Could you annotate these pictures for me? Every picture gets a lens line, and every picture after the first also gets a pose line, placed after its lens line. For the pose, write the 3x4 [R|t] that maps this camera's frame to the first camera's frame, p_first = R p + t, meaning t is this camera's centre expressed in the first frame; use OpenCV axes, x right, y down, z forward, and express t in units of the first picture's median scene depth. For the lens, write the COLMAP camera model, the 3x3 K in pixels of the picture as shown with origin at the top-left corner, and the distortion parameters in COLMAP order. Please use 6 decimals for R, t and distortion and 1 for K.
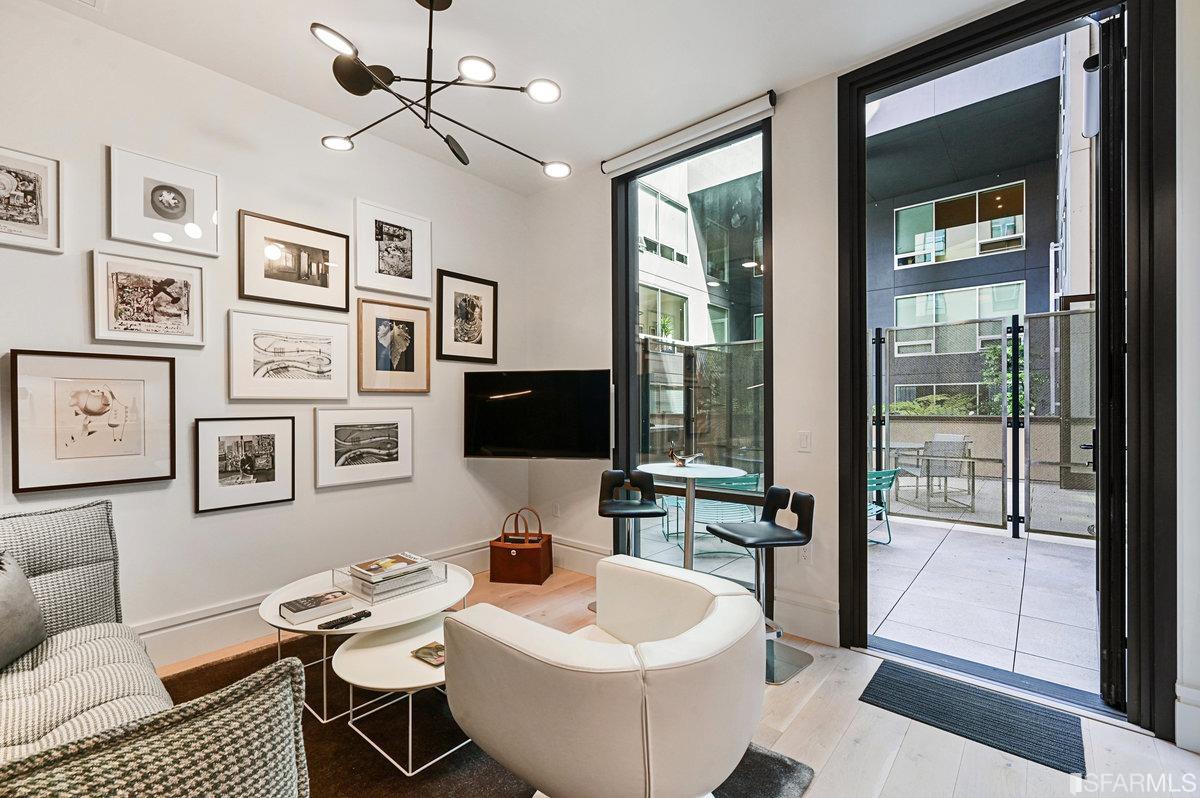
lens RADIAL K [[499.8, 0, 590.3], [0, 499.8, 409.3], [0, 0, 1]] dist [-0.004033, 0.000819]
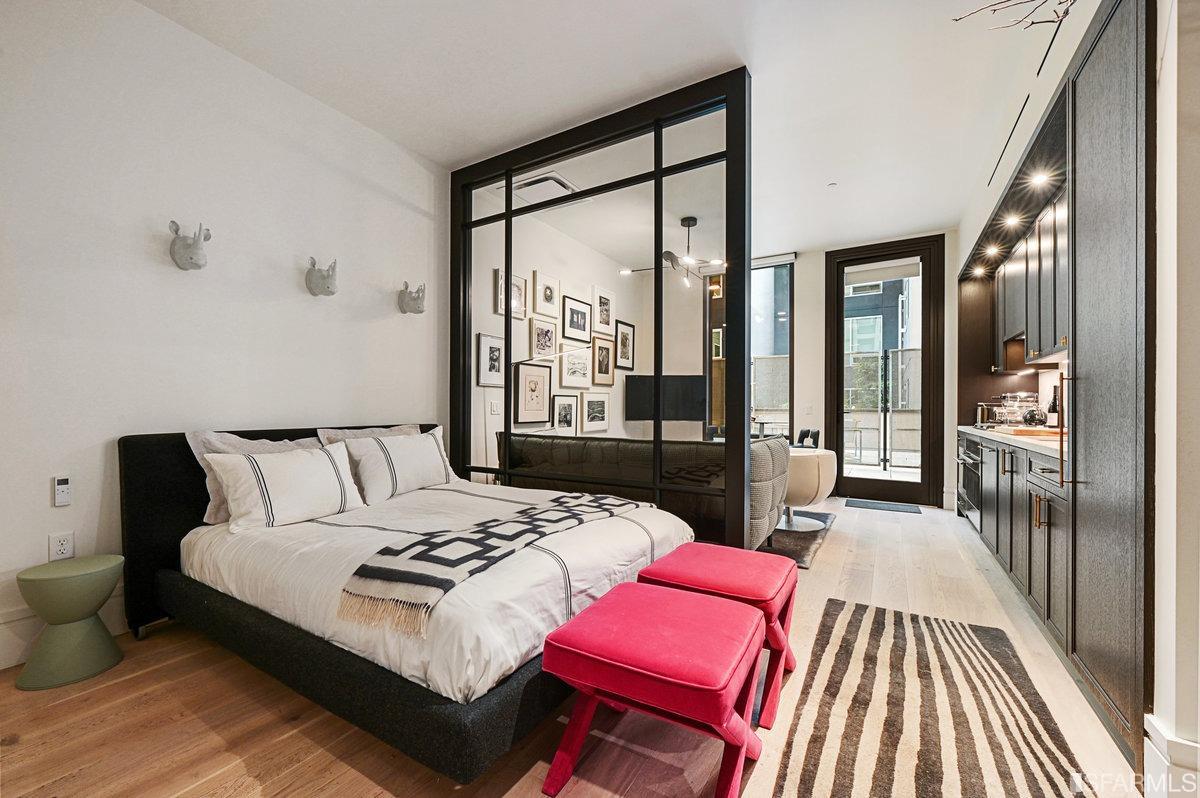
lens RADIAL K [[485.5, 0, 598.6], [0, 485.5, 402.2], [0, 0, 1]] dist [-0.003225, 0.000943]
pose [[0.981585, 0.007783, 0.190869, -0.855751], [-0.003645, 0.999751, -0.022024, 0.080660], [-0.190992, 0.020923, 0.981369, -0.907059]]
